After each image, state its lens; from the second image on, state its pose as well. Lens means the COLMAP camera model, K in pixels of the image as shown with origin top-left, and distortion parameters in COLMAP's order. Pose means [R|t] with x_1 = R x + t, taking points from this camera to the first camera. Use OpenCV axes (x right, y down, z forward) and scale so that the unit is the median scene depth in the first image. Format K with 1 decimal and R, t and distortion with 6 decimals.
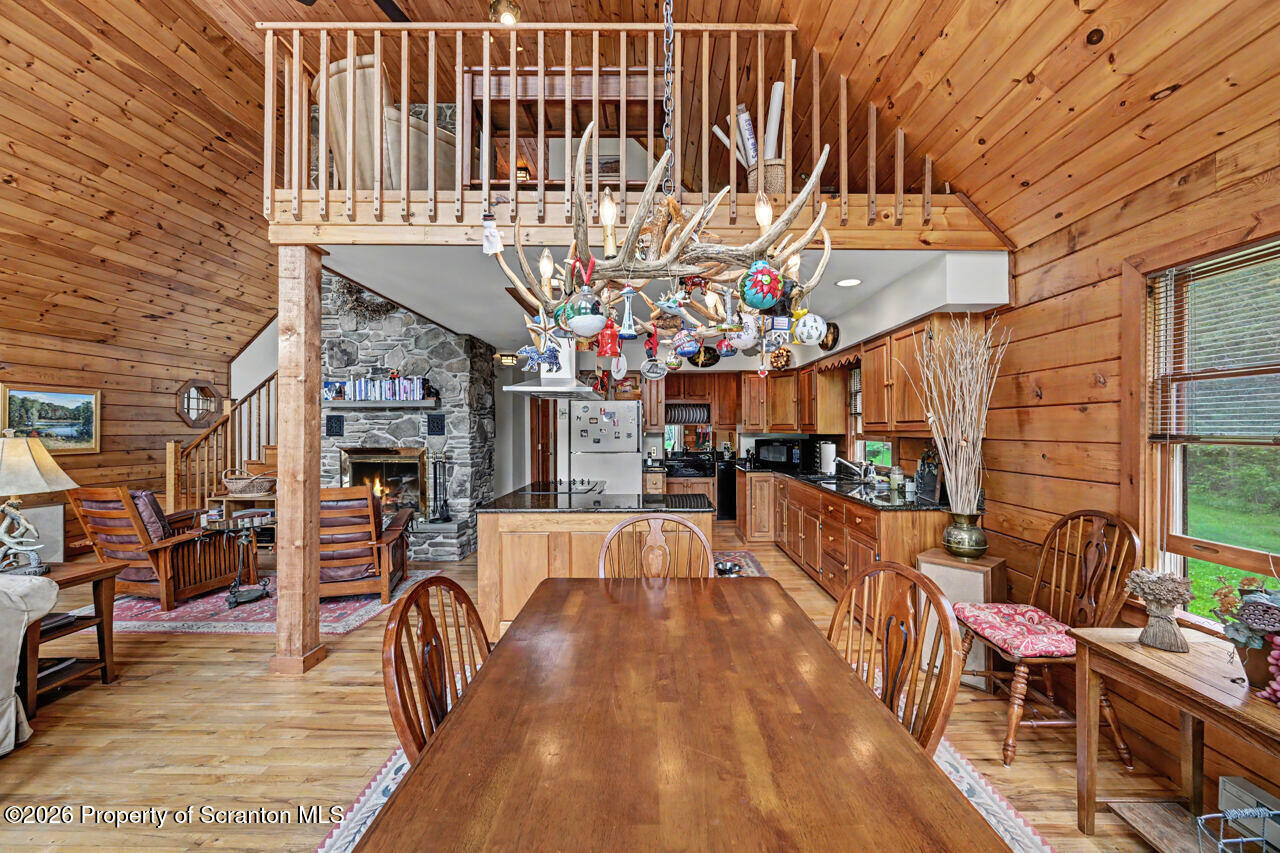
lens RADIAL K [[503.8, 0, 646.0], [0, 503.8, 426.7], [0, 0, 1]] dist [0.000945, -0.000040]
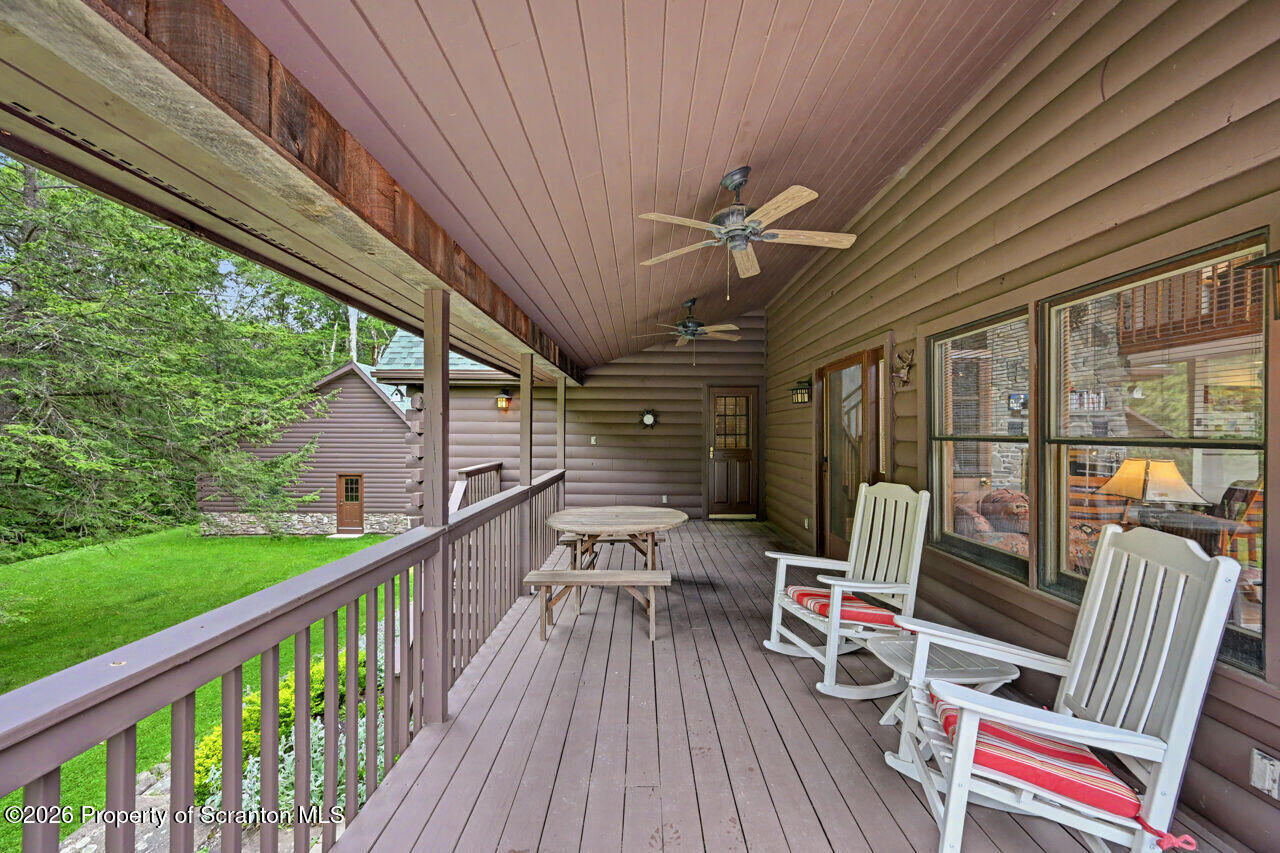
lens RADIAL K [[510.5, 0, 639.0], [0, 510.5, 445.2], [0, 0, 1]] dist [-0.002592, 0.001014]
pose [[0.999930, 0.009792, 0.006673, -1.527385], [-0.009870, 0.999882, 0.011778, 0.028134], [-0.006556, -0.011843, 0.999908, -0.214605]]
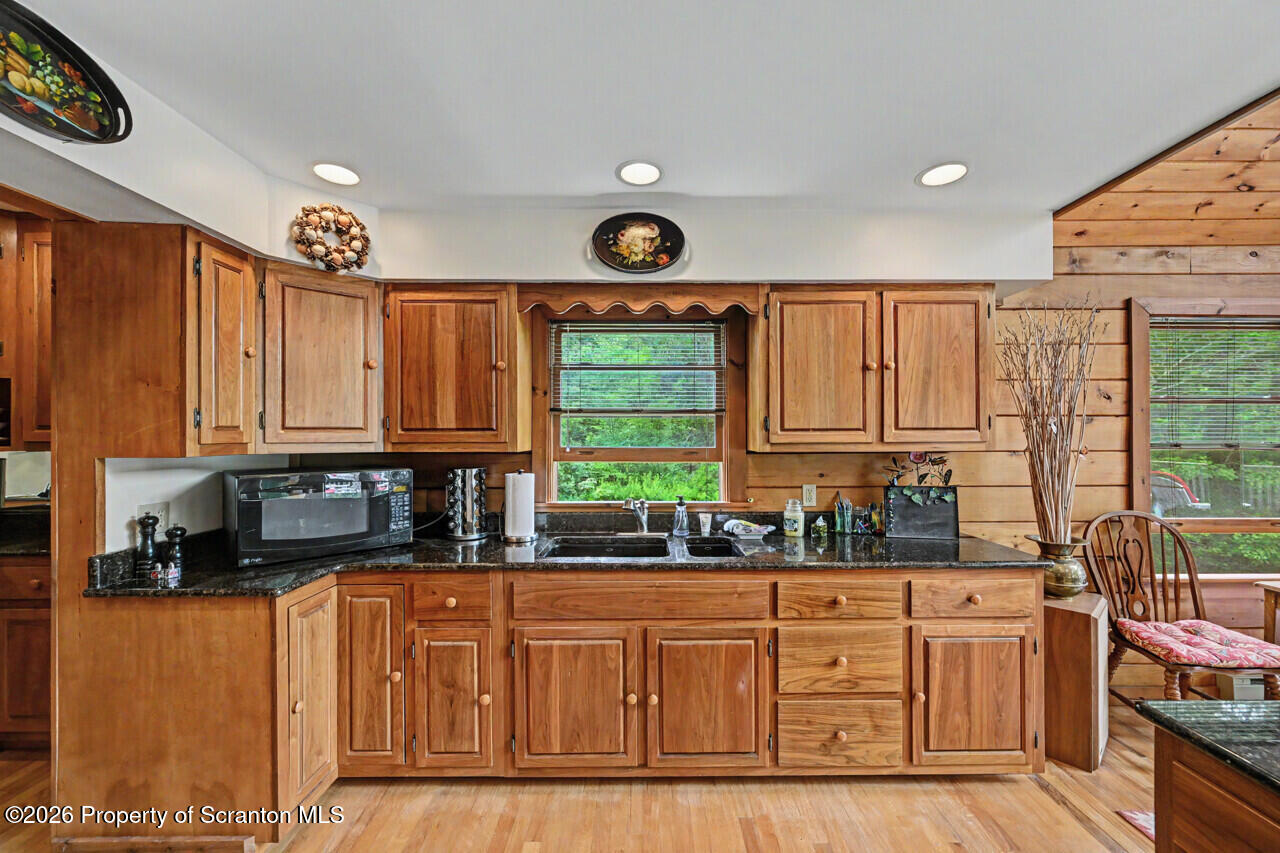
lens RADIAL K [[510.5, 0, 649.6], [0, 510.5, 432.9], [0, 0, 1]] dist [-0.002592, 0.001014]
pose [[-0.021361, 0.006055, 0.999753, -0.092968], [-0.002243, 0.999979, -0.006104, 0.000498], [-0.999769, -0.002373, -0.021347, 0.844178]]
